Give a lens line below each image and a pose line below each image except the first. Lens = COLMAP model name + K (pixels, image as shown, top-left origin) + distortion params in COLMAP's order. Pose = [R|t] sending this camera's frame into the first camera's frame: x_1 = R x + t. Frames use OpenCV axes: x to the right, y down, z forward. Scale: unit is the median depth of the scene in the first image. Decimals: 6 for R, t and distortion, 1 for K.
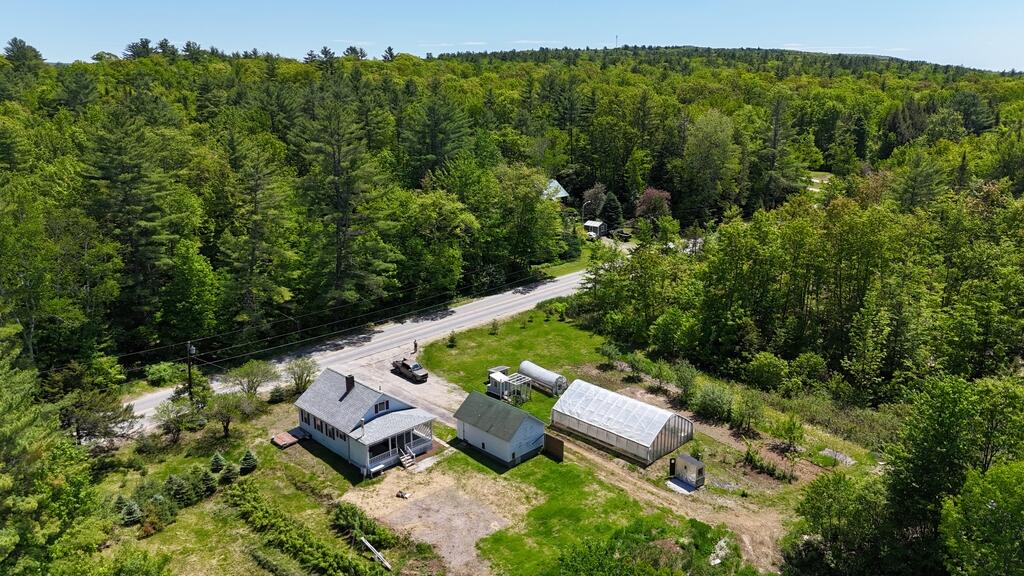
lens RADIAL K [[754.6, 0, 514.6], [0, 754.6, 283.9], [0, 0, 1]] dist [0.084821, -0.098736]
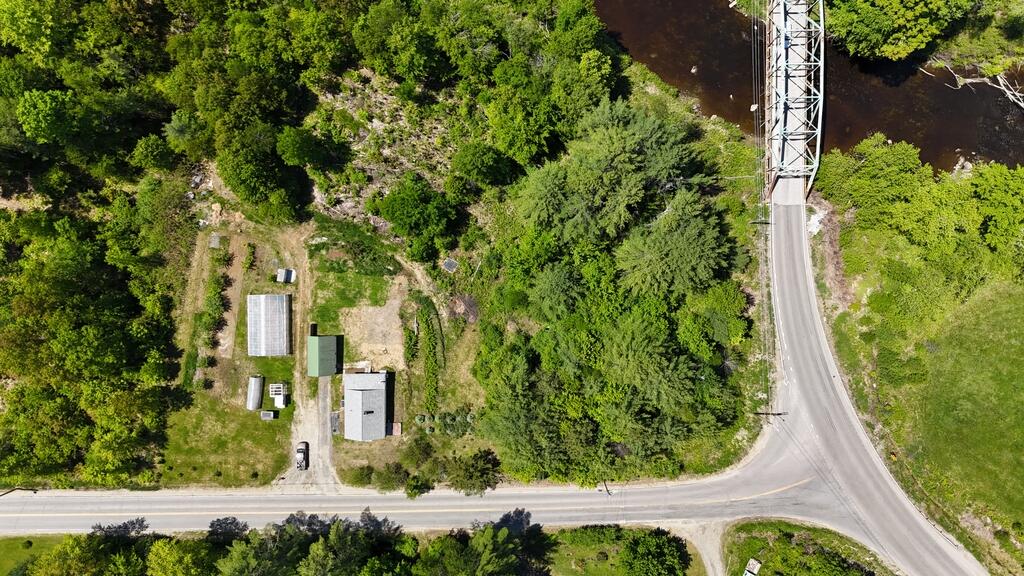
lens RADIAL K [[754.6, 0, 514.6], [0, 754.6, 283.9], [0, 0, 1]] dist [0.084821, -0.098736]
pose [[-0.717342, -0.696381, 0.021754, -0.265676], [0.206820, -0.183022, 0.961108, -1.442993], [-0.665316, 0.693943, 0.275315, -0.044743]]
